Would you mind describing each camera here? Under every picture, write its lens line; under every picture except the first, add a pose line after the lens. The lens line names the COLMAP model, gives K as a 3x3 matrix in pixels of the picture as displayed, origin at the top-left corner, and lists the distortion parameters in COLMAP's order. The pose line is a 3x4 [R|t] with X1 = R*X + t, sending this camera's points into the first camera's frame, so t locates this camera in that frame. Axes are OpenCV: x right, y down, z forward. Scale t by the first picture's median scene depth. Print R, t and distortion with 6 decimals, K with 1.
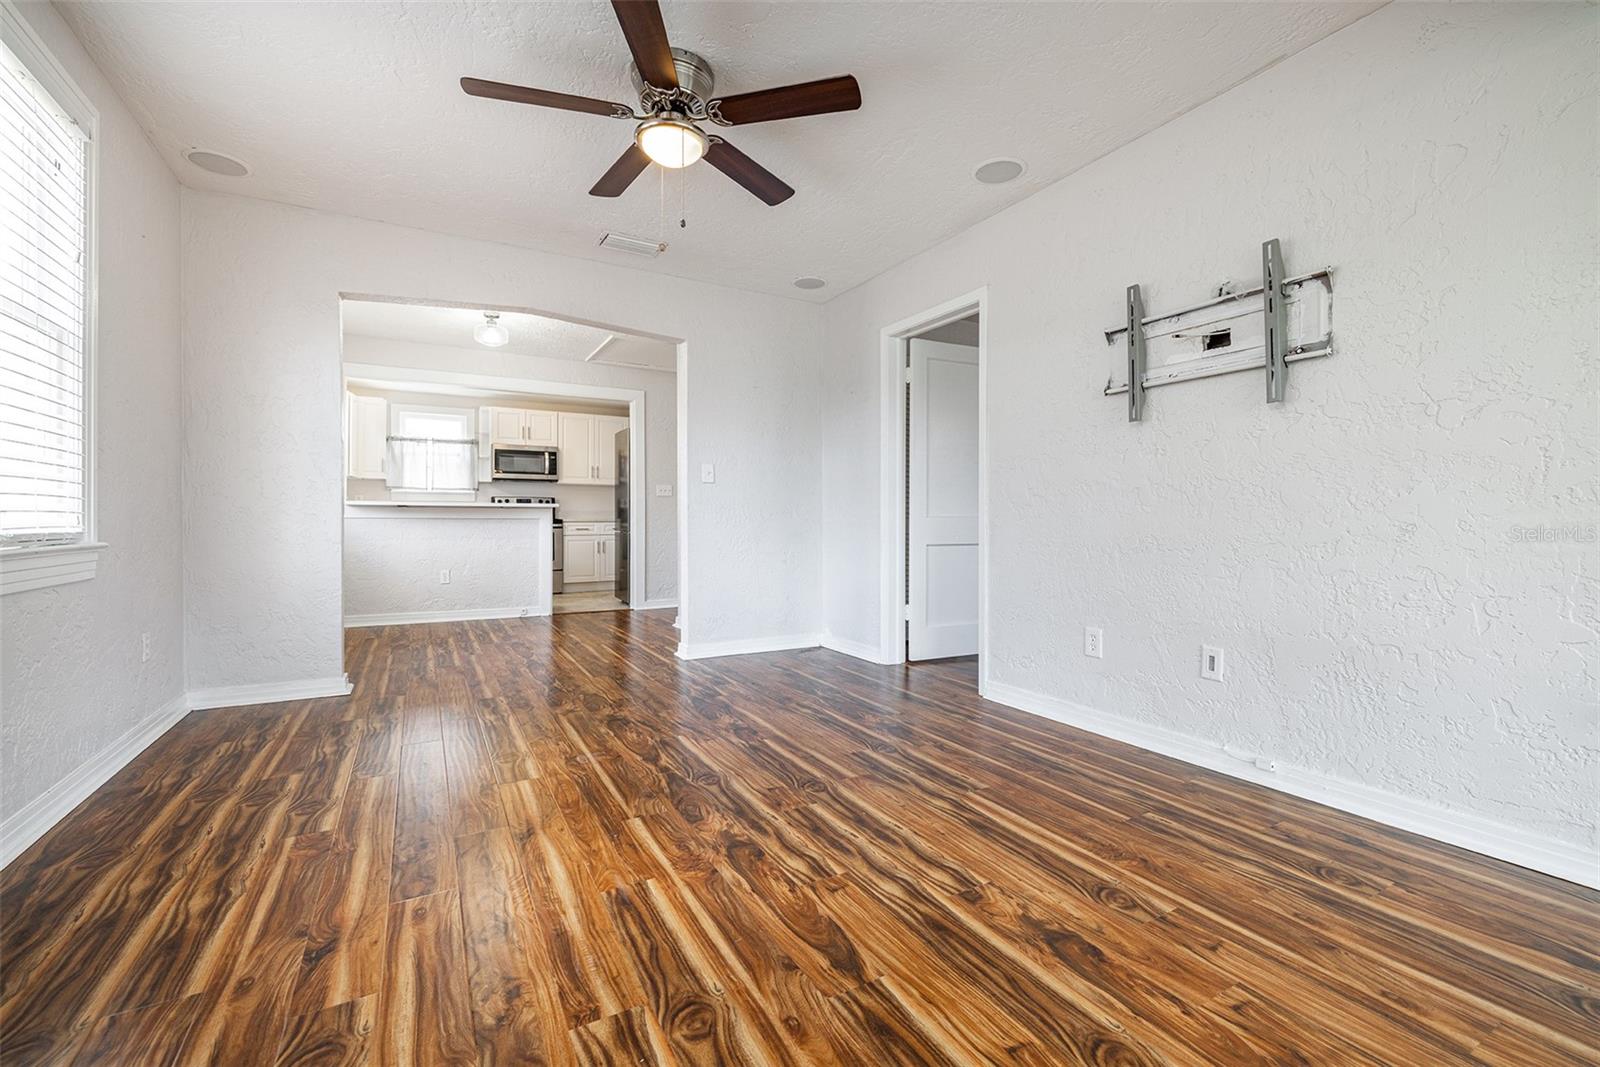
lens RADIAL K [[672.1, 0, 795.1], [0, 672.1, 520.9], [0, 0, 1]] dist [-0.001394, 0.000165]
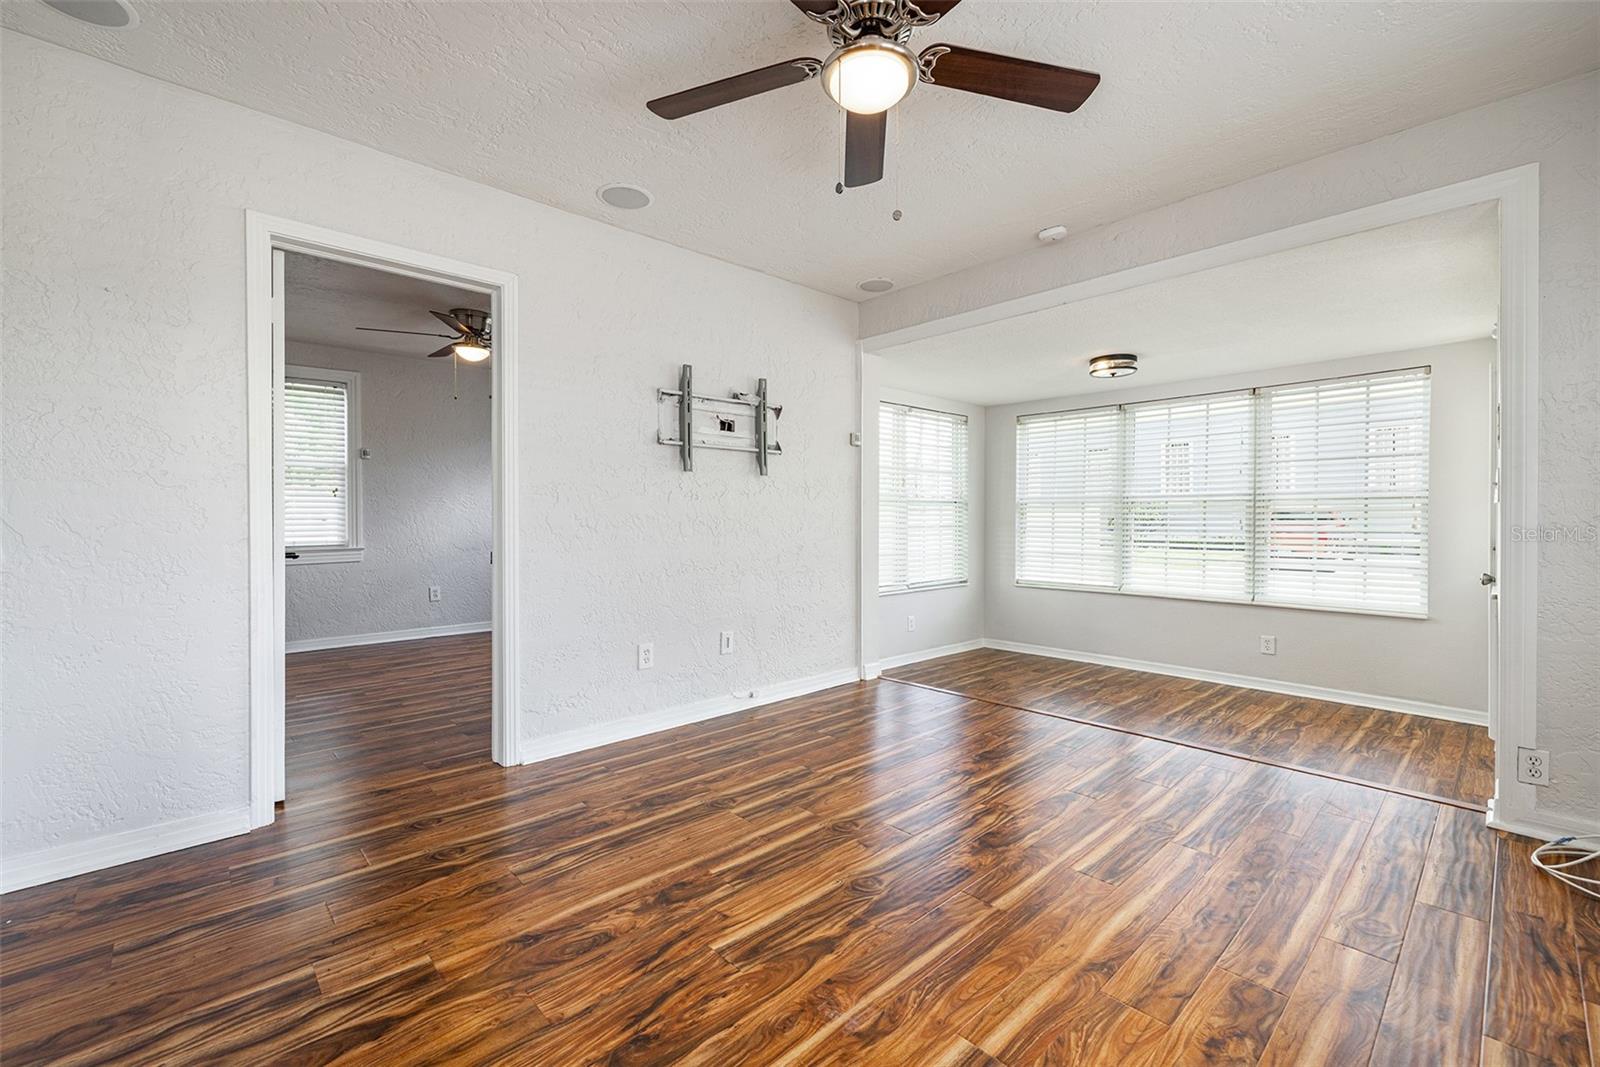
lens RADIAL K [[672.1, 0, 795.1], [0, 672.1, 520.9], [0, 0, 1]] dist [-0.001394, 0.000165]
pose [[-0.234635, -0.007656, 0.972054, -0.855899], [0.000075, 0.999969, 0.007894, -0.069047], [-0.972084, 0.001925, -0.234627, 1.197418]]
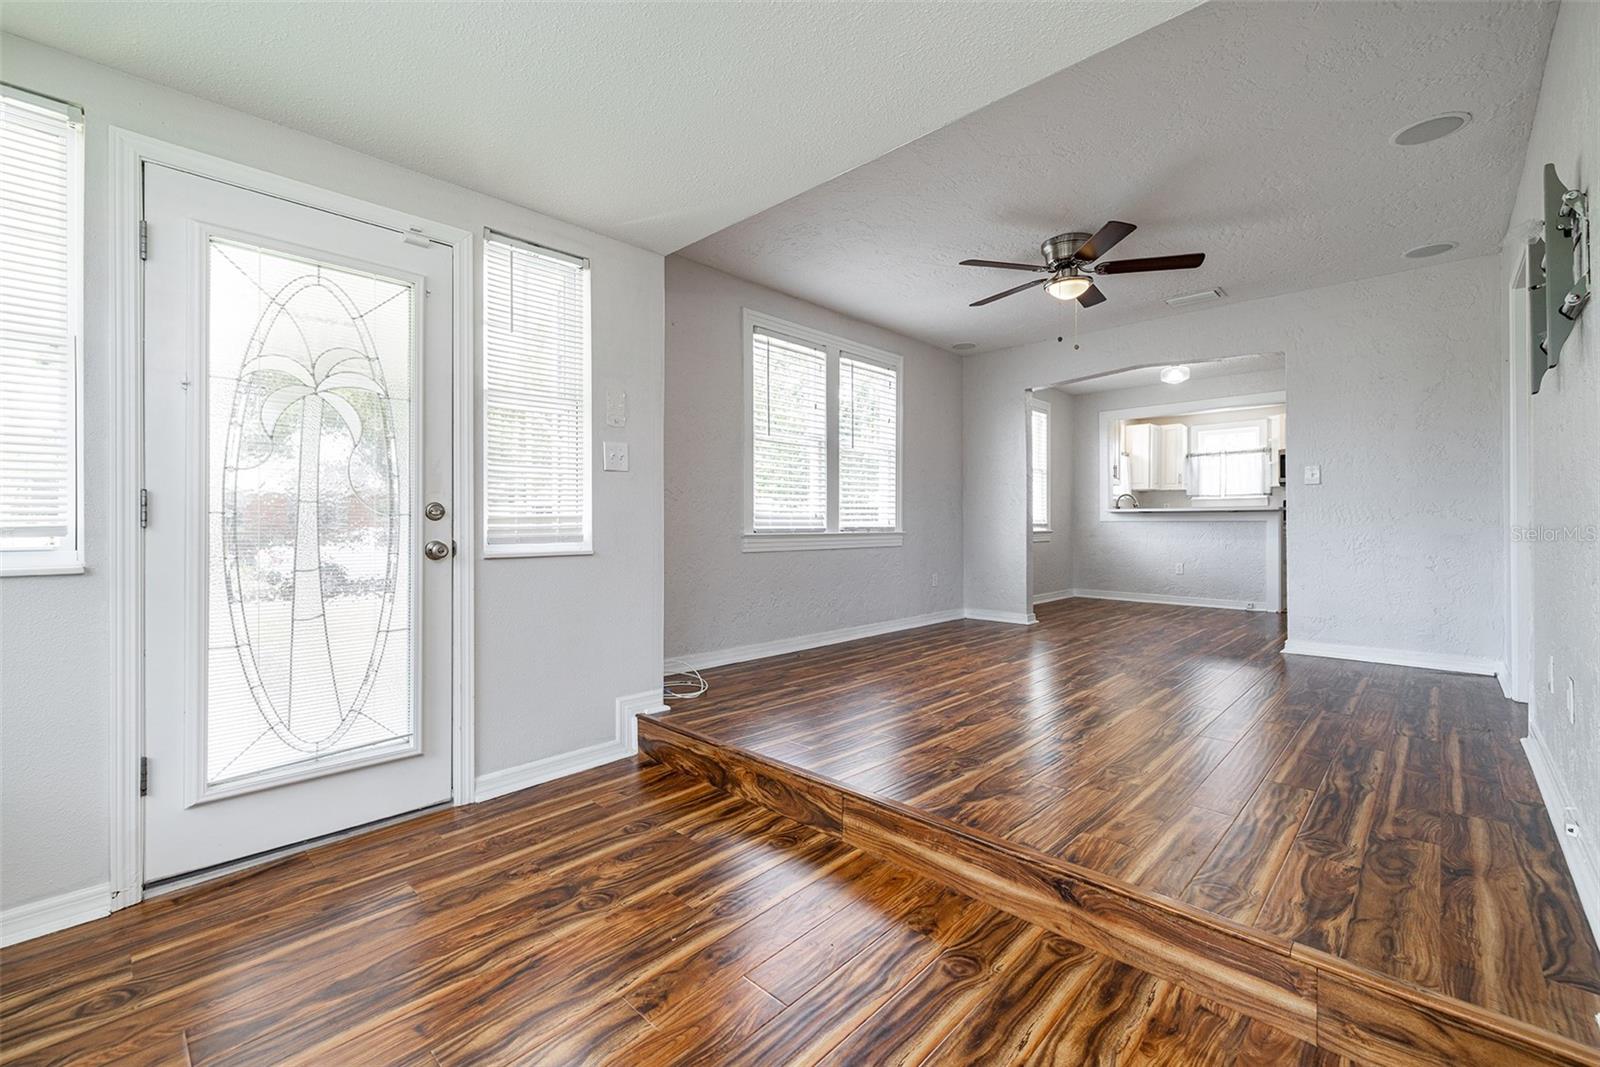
lens RADIAL K [[672.1, 0, 795.1], [0, 672.1, 520.9], [0, 0, 1]] dist [-0.001394, 0.000165]
pose [[0.292074, -0.006532, -0.956374, 1.097642], [-0.000723, 0.999975, -0.007050, 0.011211], [0.956396, 0.002751, 0.292061, -0.084416]]
